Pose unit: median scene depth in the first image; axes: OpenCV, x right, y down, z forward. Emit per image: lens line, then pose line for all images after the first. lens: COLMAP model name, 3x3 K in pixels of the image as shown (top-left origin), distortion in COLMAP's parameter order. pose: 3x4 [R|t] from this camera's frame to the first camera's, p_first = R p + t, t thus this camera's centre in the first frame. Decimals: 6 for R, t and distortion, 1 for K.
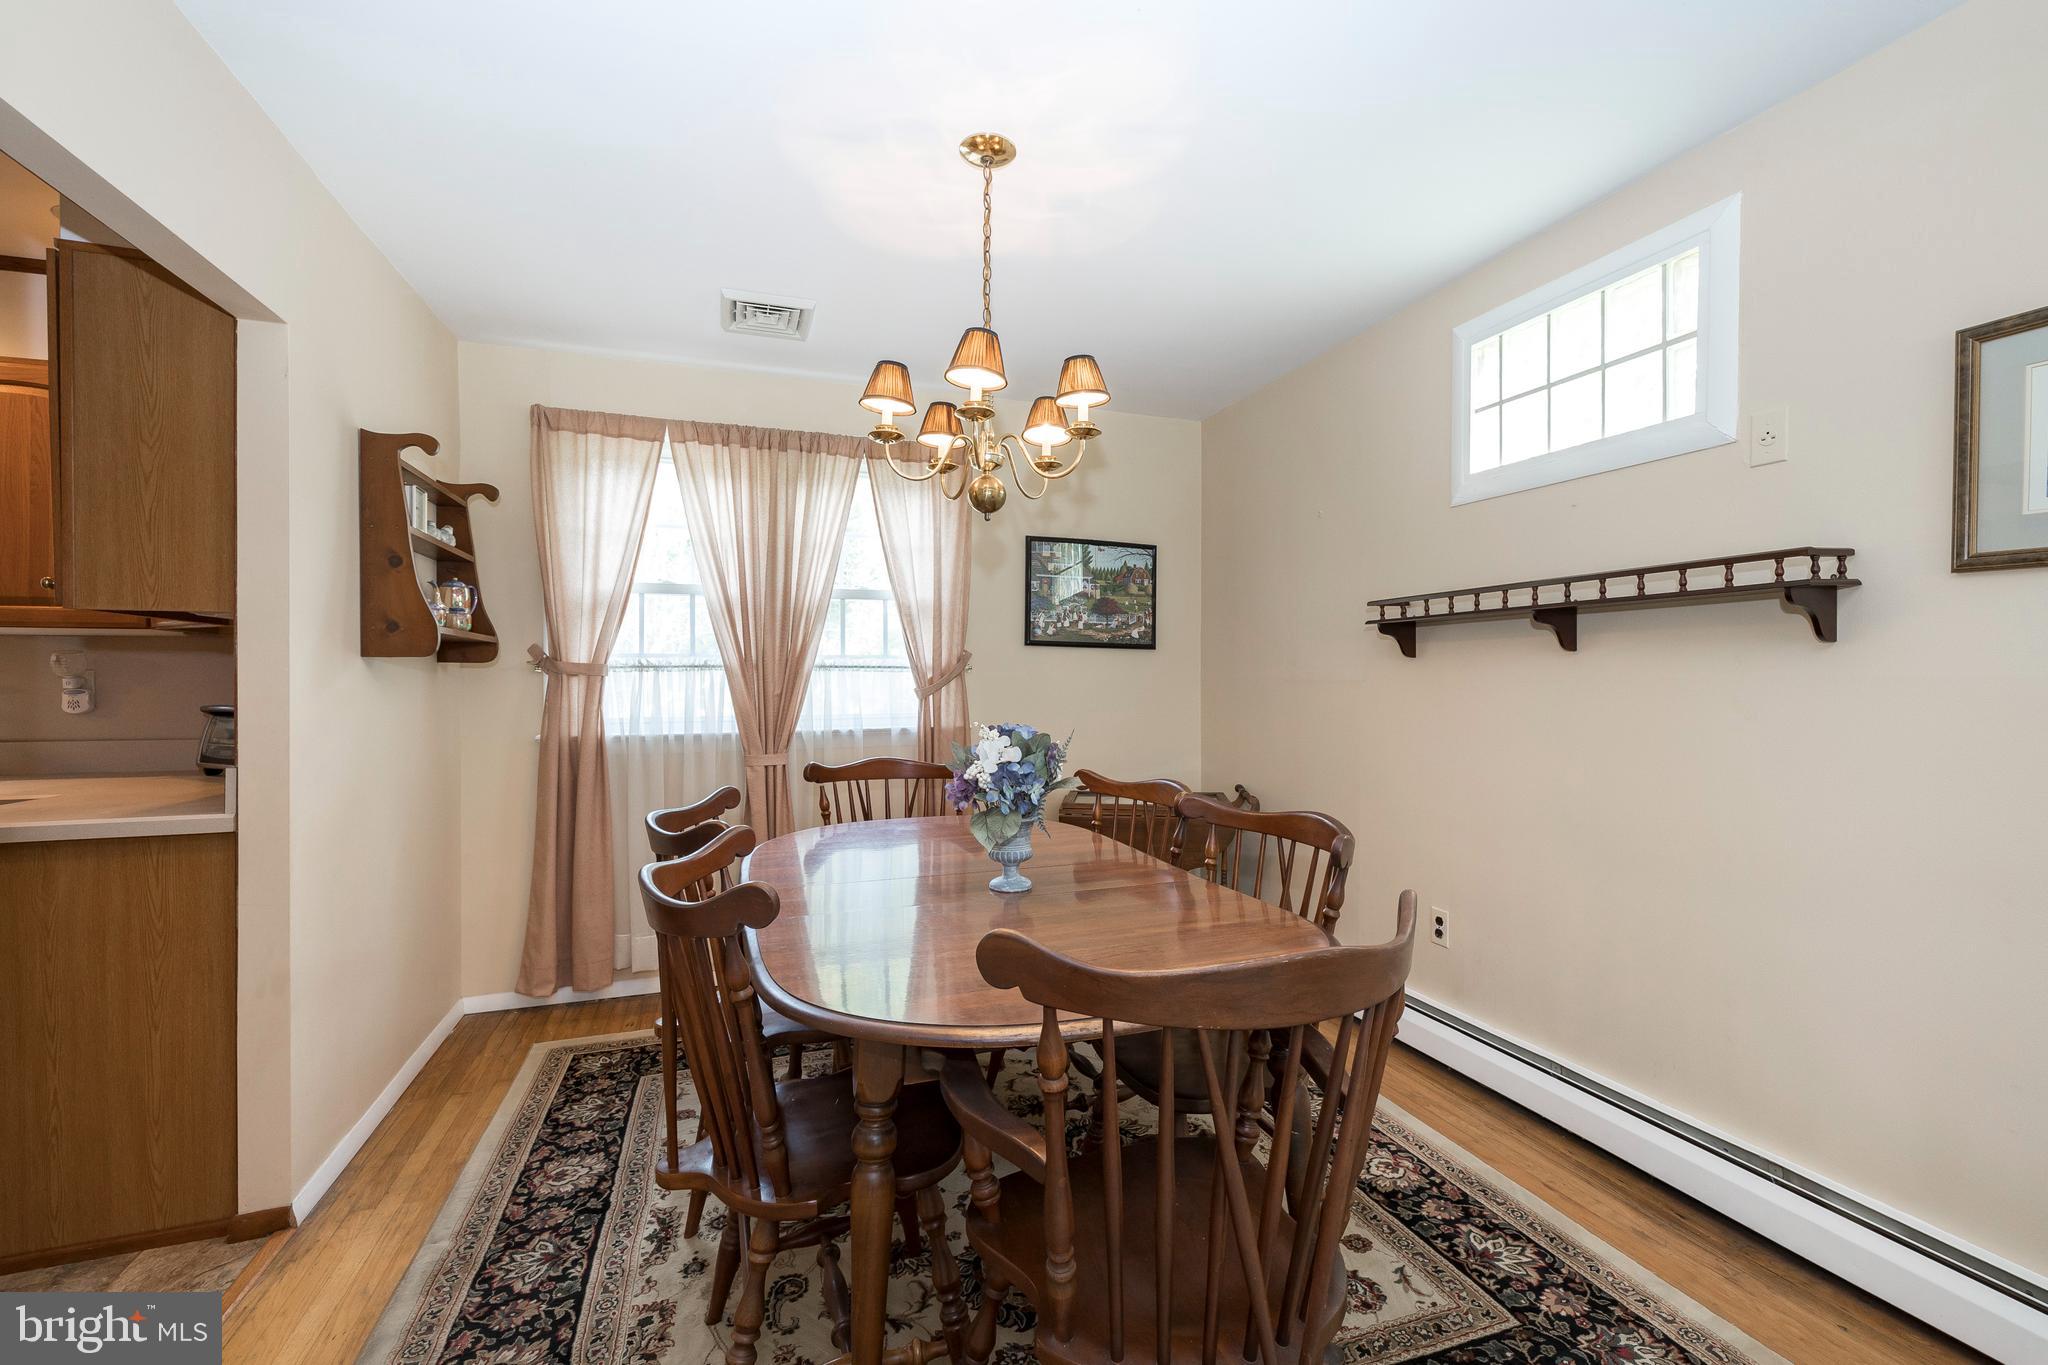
lens RADIAL K [[858.0, 0, 1032.2], [0, 858.0, 676.2], [0, 0, 1]] dist [-0.000662, 0.000046]
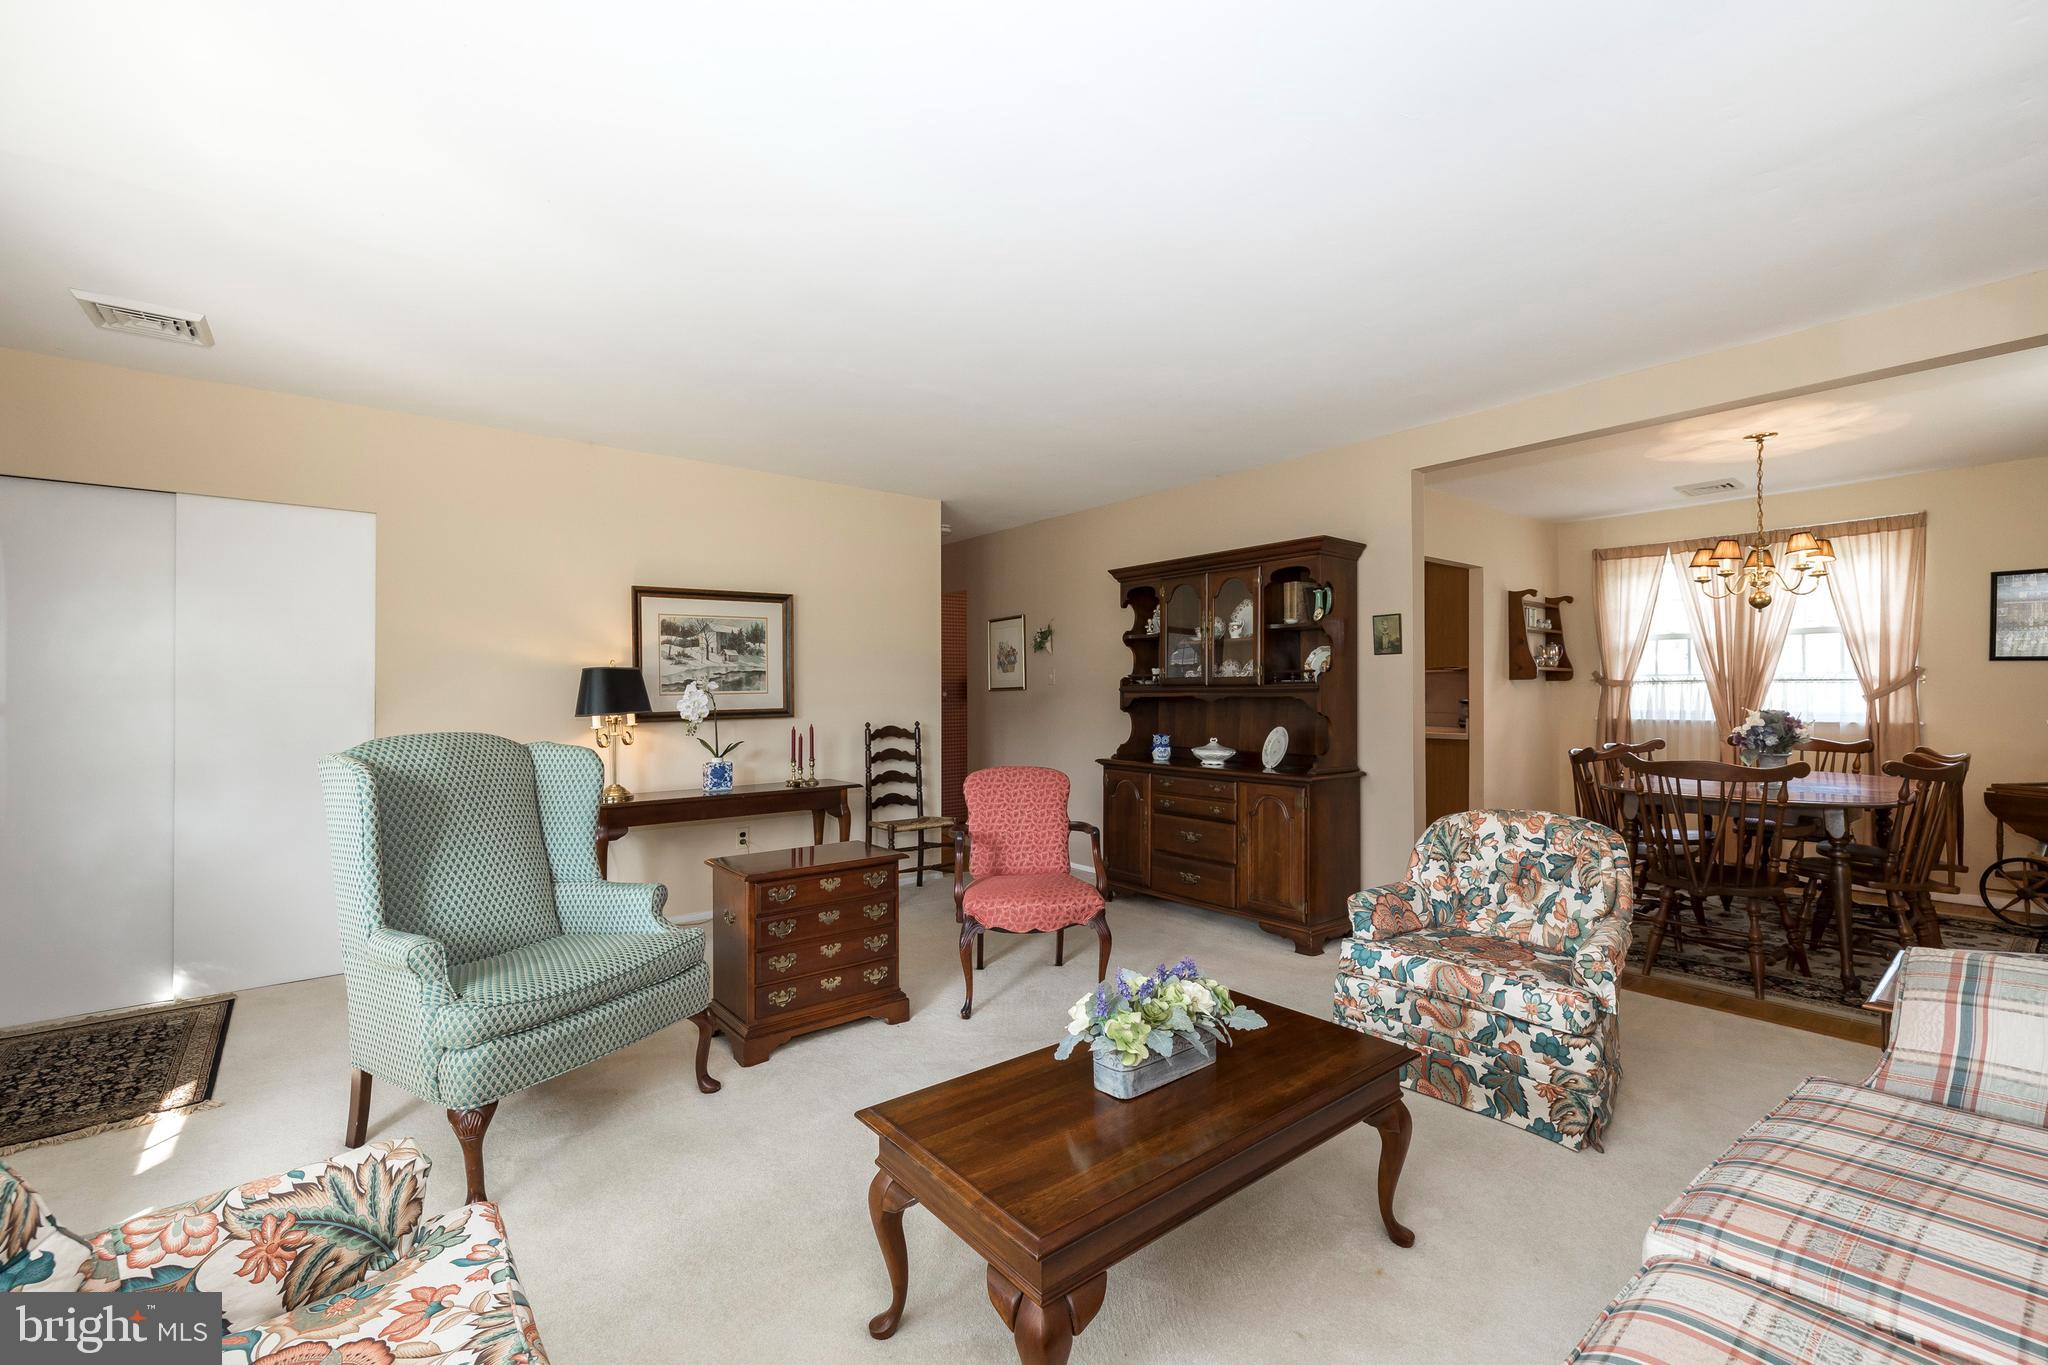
lens RADIAL K [[892.6, 0, 1028.1], [0, 892.6, 692.1], [0, 0, 1]] dist [-0.000879, -0.000091]
pose [[0.336799, 0.000809, -0.941576, 0.889608], [0.005175, 0.999983, 0.002711, -0.000664], [0.941562, -0.005786, 0.336789, -0.894675]]
